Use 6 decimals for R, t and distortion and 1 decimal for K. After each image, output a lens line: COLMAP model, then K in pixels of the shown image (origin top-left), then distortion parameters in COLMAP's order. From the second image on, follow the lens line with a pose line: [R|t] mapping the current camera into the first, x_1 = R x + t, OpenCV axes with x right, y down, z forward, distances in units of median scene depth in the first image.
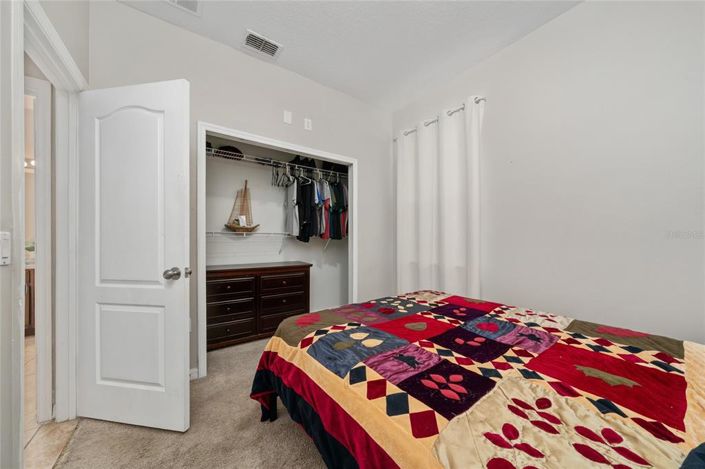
lens RADIAL K [[244.7, 0, 351.5], [0, 244.7, 236.8], [0, 0, 1]] dist [0.001758, 0.000106]
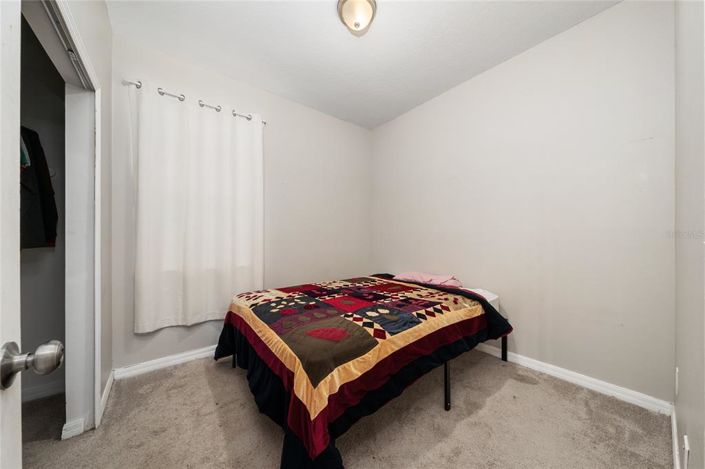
lens RADIAL K [[244.7, 0, 351.2], [0, 244.7, 237.8], [0, 0, 1]] dist [0.001758, 0.000106]
pose [[-0.046666, 0.004217, 0.998902, -1.342816], [-0.006935, 0.999966, -0.004546, 0.000764], [-0.998886, -0.007140, -0.046635, 1.231894]]
